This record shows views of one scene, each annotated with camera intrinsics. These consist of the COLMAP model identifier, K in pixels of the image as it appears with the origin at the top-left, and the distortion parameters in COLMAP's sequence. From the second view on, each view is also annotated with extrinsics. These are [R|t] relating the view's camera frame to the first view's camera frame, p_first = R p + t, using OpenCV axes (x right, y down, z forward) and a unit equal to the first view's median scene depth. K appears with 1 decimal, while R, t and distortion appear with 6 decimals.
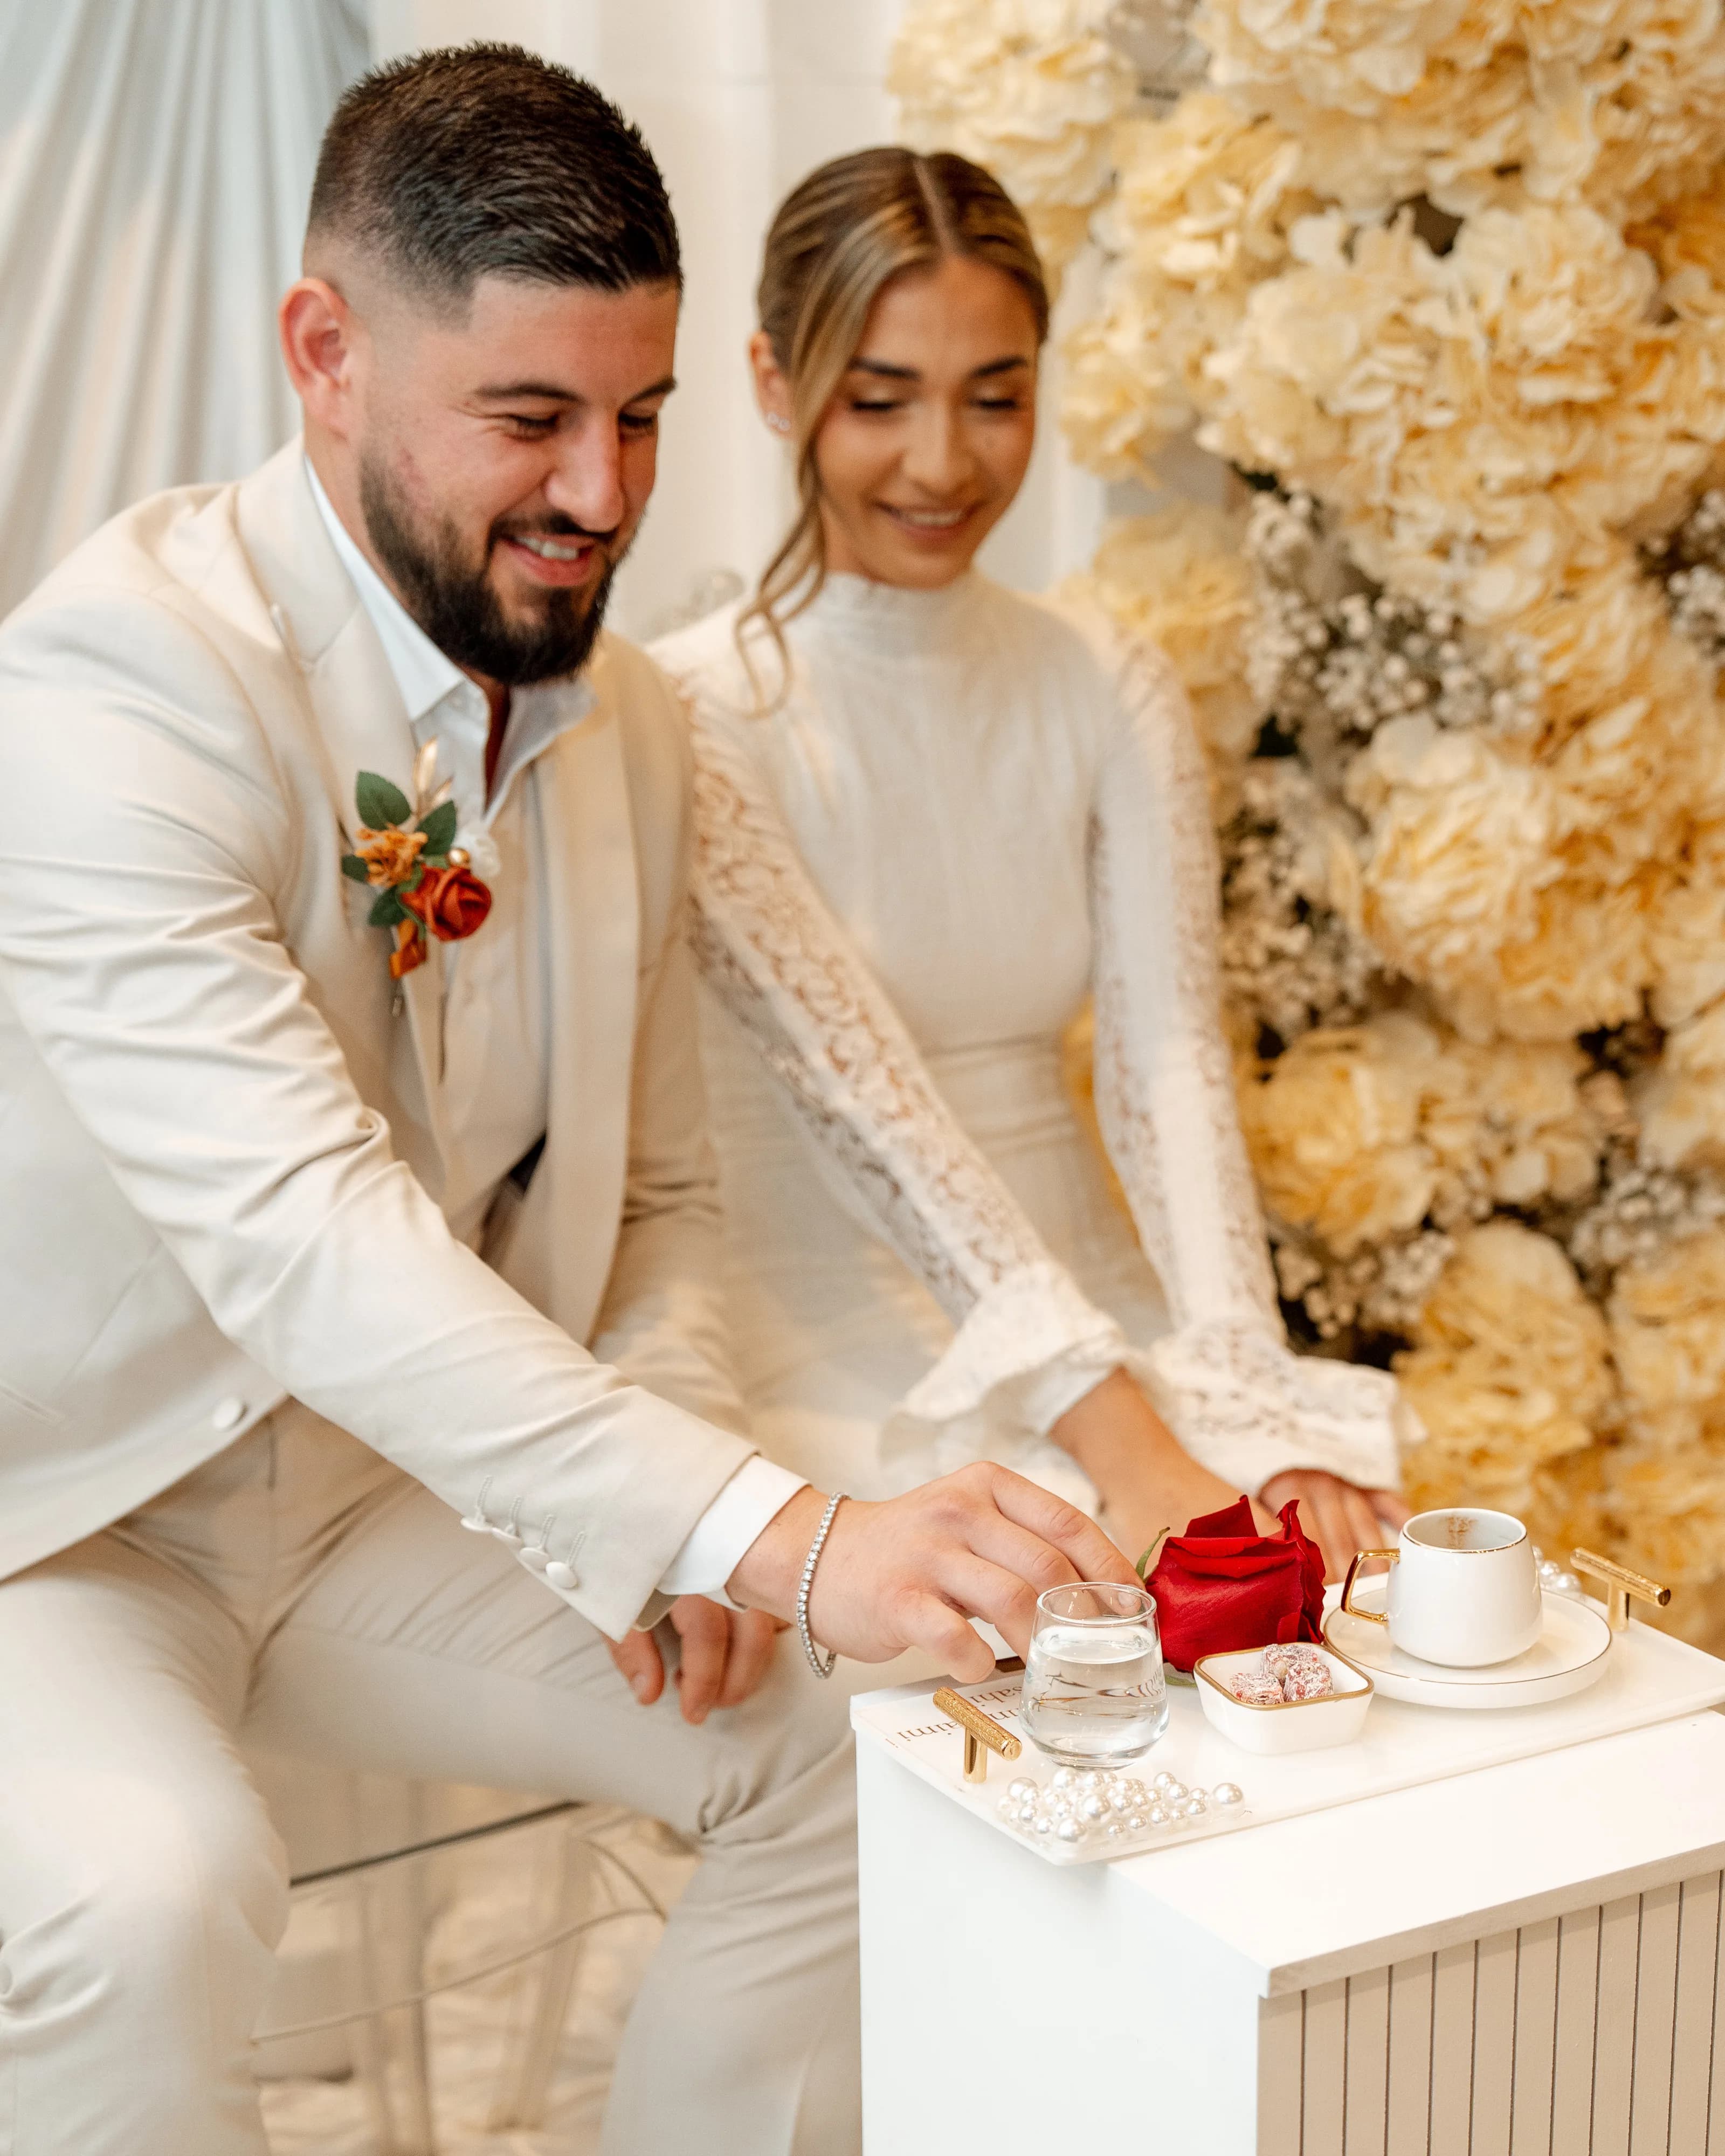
lens RADIAL K [[4156.5, 0, 1039.6], [0, 4156.5, 1461.8], [0, 0, 1]] dist [0.196415, -0.135684]
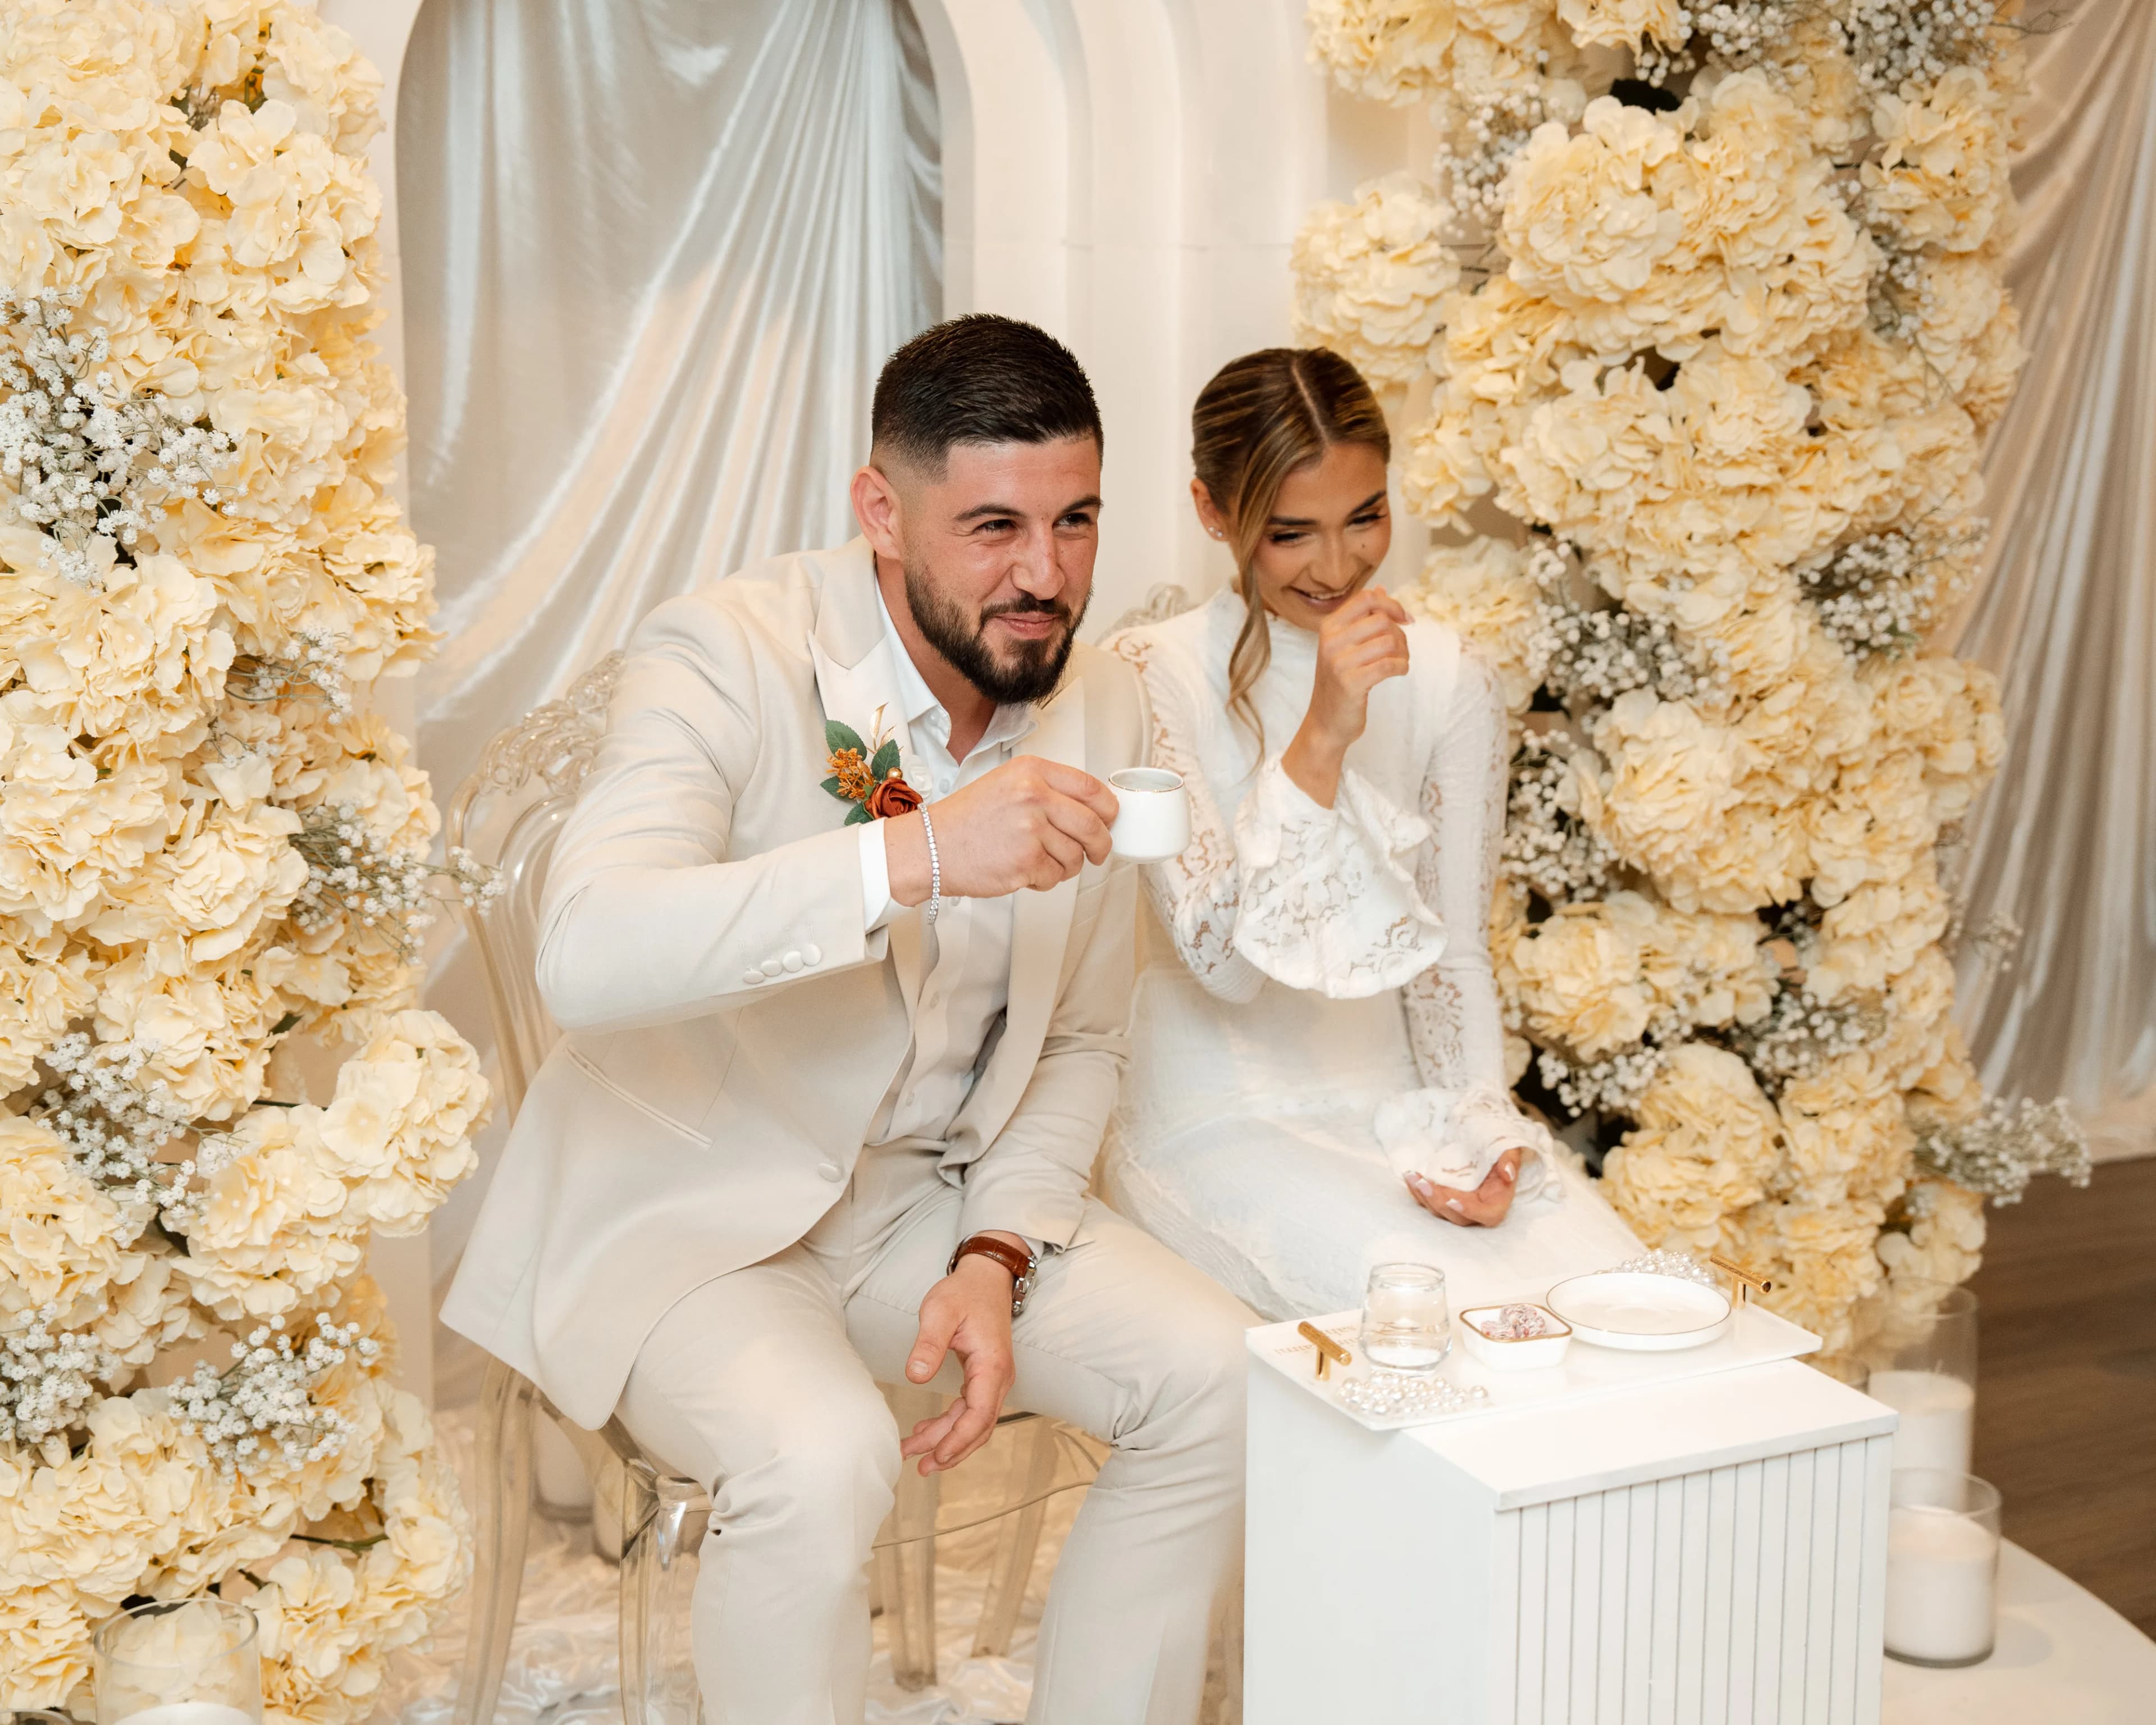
lens RADIAL K [[4156.5, 0, 1027.4], [0, 4156.5, 1034.9], [0, 0, 1]] dist [0.196415, -0.135684]
pose [[0.996354, 0.025008, -0.081572, -0.001428], [-0.030219, 0.997537, -0.063292, 0.038484], [0.079788, 0.065526, 0.994656, -0.442929]]
